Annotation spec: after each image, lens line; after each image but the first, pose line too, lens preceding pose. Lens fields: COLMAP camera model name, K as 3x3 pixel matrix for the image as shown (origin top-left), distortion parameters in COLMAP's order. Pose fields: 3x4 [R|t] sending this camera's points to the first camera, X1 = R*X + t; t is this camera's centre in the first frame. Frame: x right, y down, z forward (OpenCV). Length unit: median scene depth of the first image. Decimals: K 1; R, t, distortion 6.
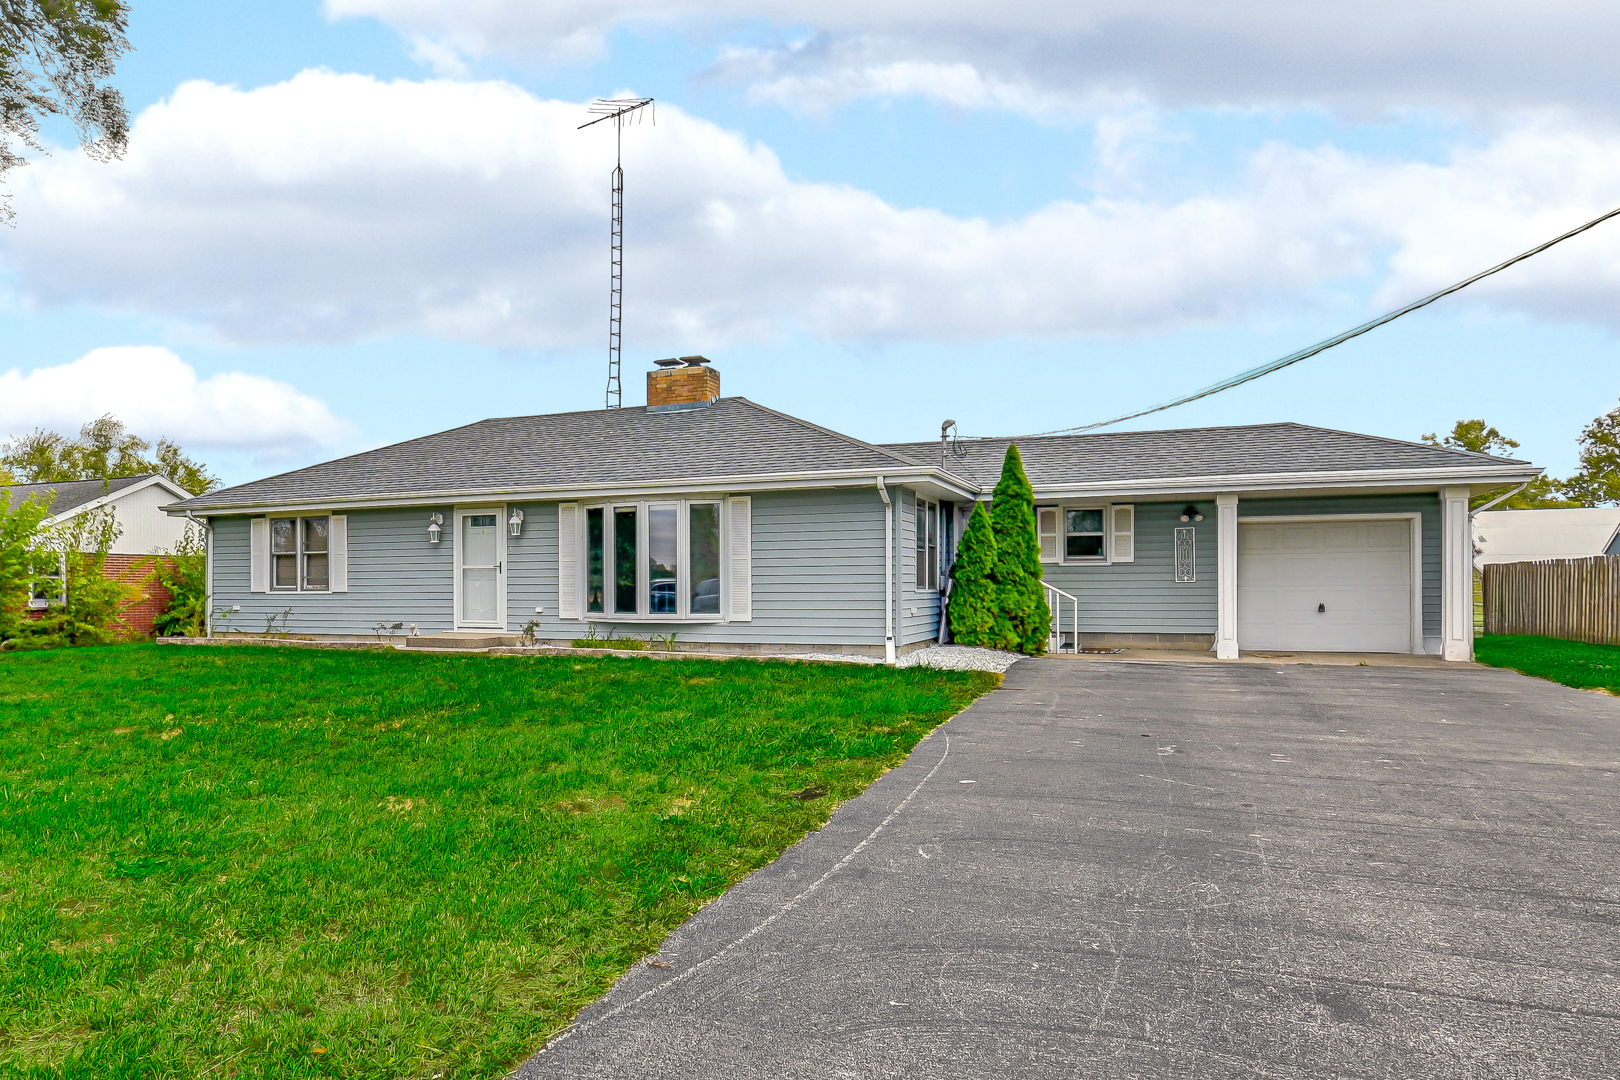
lens RADIAL K [[760.3, 0, 810.0], [0, 760.3, 540.0], [0, 0, 1]] dist [-0.001234, -0.000067]
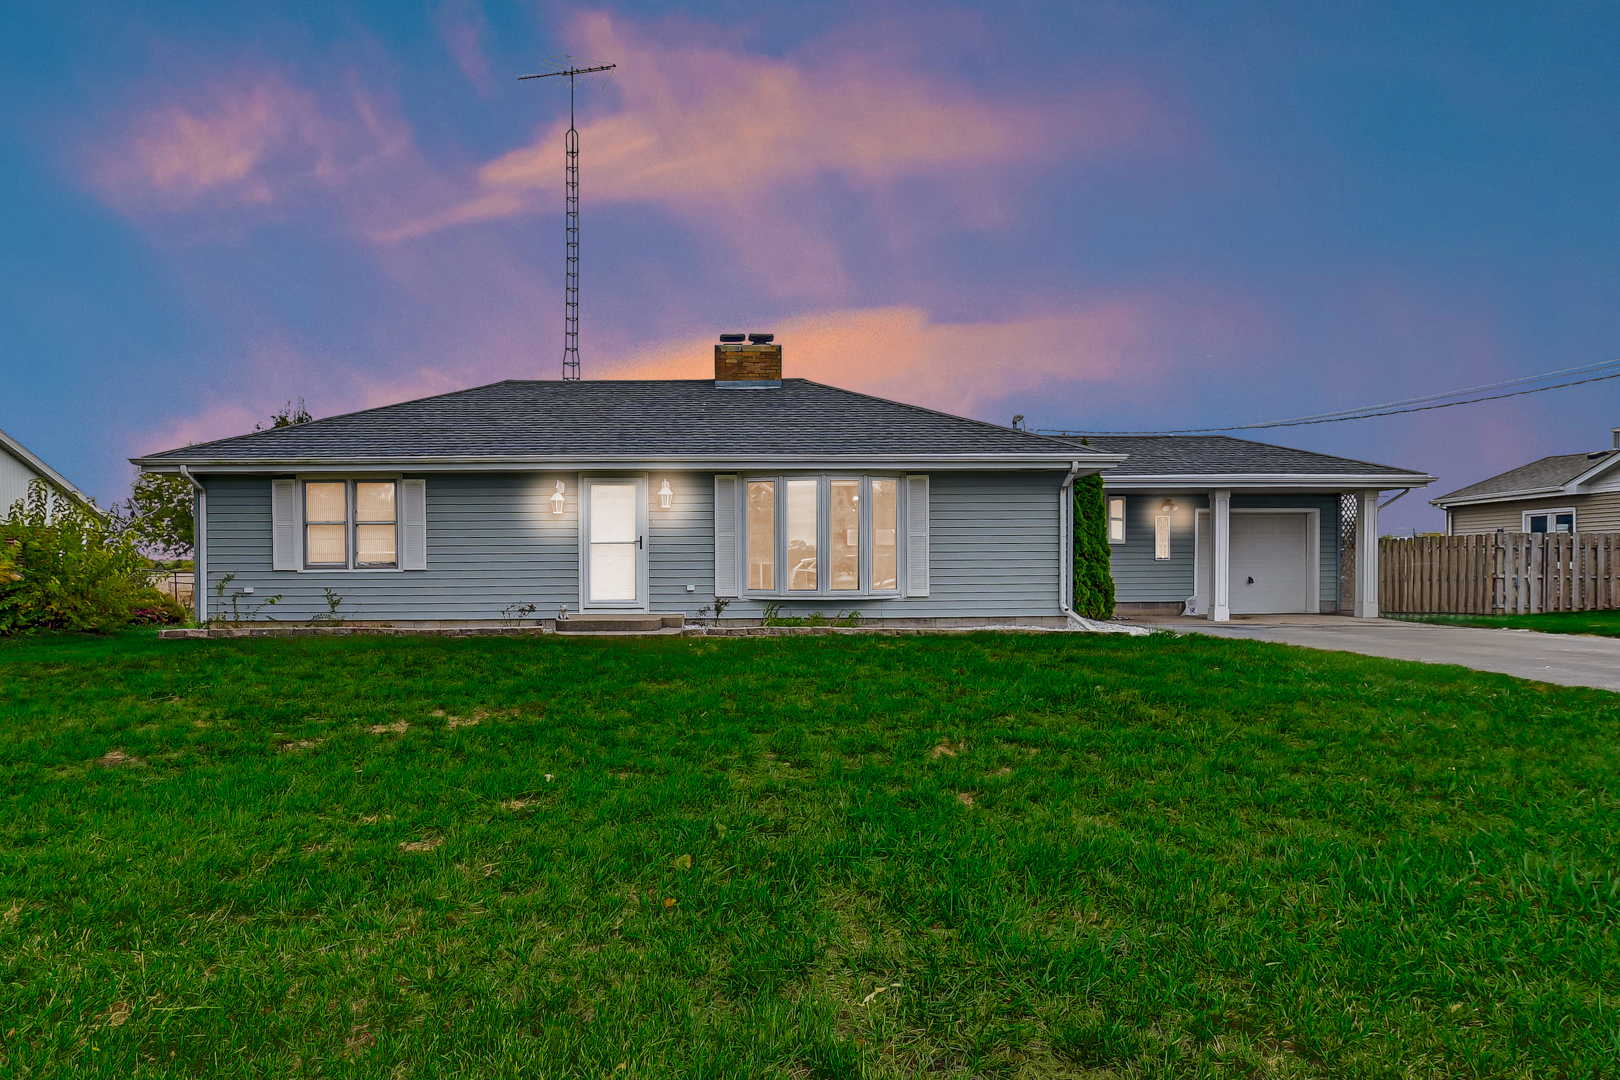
lens RADIAL K [[680.7, 0, 810.0], [0, 680.7, 540.0], [0, 0, 1]] dist [0.000461, 0.000013]
pose [[0.950805, 0.010785, 0.309604, -0.417760], [-0.017736, 0.999650, 0.019646, 0.011977], [-0.309283, -0.024170, 0.950663, 0.139154]]
